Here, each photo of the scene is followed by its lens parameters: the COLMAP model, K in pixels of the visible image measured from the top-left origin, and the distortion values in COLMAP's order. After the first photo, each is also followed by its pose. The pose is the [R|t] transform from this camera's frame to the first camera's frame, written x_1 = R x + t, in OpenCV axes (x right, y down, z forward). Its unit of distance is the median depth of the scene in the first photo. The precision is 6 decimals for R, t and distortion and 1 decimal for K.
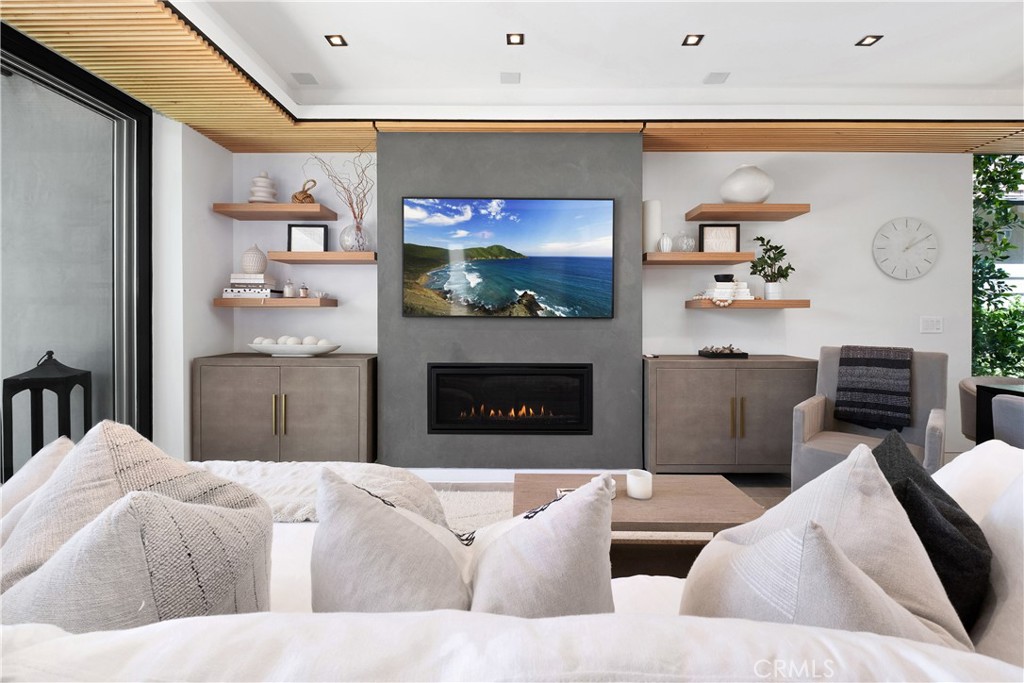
lens RADIAL K [[441.8, 0, 515.7], [0, 441.8, 324.5], [0, 0, 1]] dist [-0.004718, -0.002738]
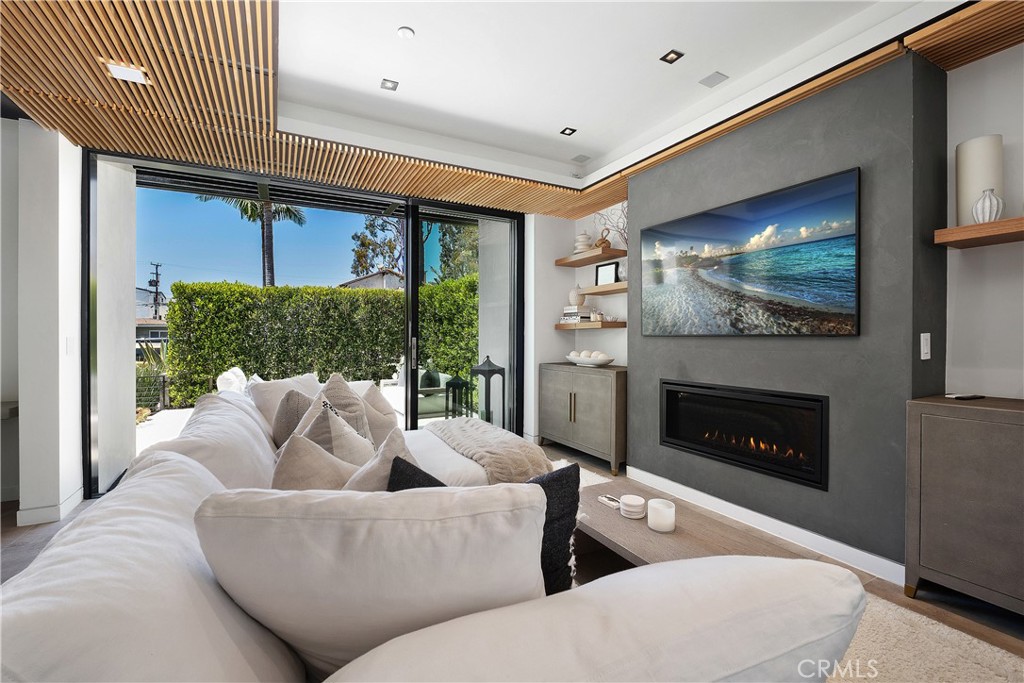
lens RADIAL K [[441.8, 0, 508.1], [0, 441.8, 342.9], [0, 0, 1]] dist [-0.004718, -0.002738]
pose [[0.464311, 0.006965, -0.885645, 0.577820], [-0.008284, 0.999959, 0.003521, -0.000274], [0.885634, 0.005702, 0.464350, 0.172540]]
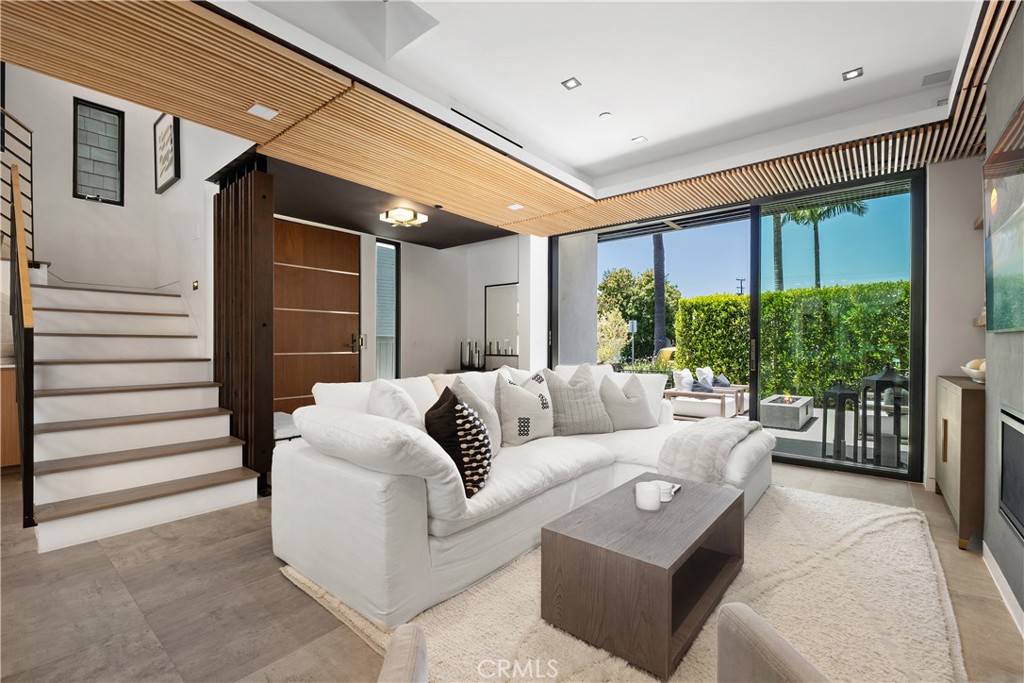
lens RADIAL K [[441.8, 0, 506.3], [0, 441.8, 347.3], [0, 0, 1]] dist [-0.004718, -0.002738]
pose [[-0.643412, 0.002631, -0.765516, 0.776783], [-0.013695, 0.999795, 0.014946, 0.003034], [0.765398, 0.020100, -0.643244, 0.840890]]
